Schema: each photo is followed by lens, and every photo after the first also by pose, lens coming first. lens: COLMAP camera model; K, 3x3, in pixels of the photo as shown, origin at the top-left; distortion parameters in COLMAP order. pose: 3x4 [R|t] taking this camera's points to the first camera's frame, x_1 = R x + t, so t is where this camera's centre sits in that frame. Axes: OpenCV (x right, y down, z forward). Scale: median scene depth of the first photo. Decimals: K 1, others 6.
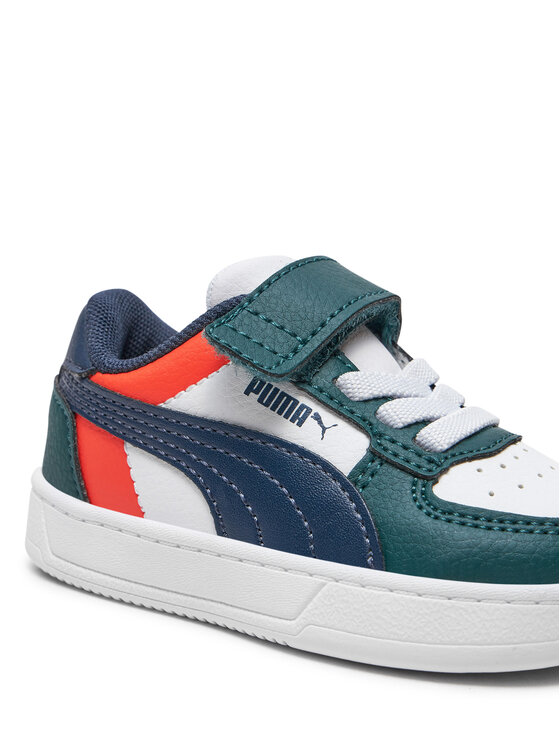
lens RADIAL K [[1394.8, 0, 280.0], [0, 1394.8, 373.0], [0, 0, 1]] dist [-0.005680, -0.089384]
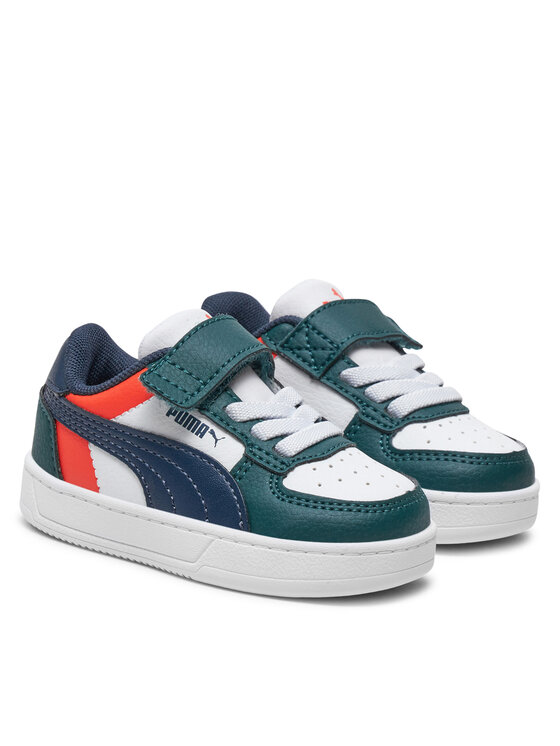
lens RADIAL K [[2184.9, 0, 280.0], [0, 2184.9, 373.0], [0, 0, 1]] dist [0.088705, -0.547681]
pose [[0.999176, 0.012361, -0.038654, 0.192896], [-0.008882, 0.995999, 0.088922, -0.247781], [0.039598, -0.088506, 0.995288, -1.387032]]
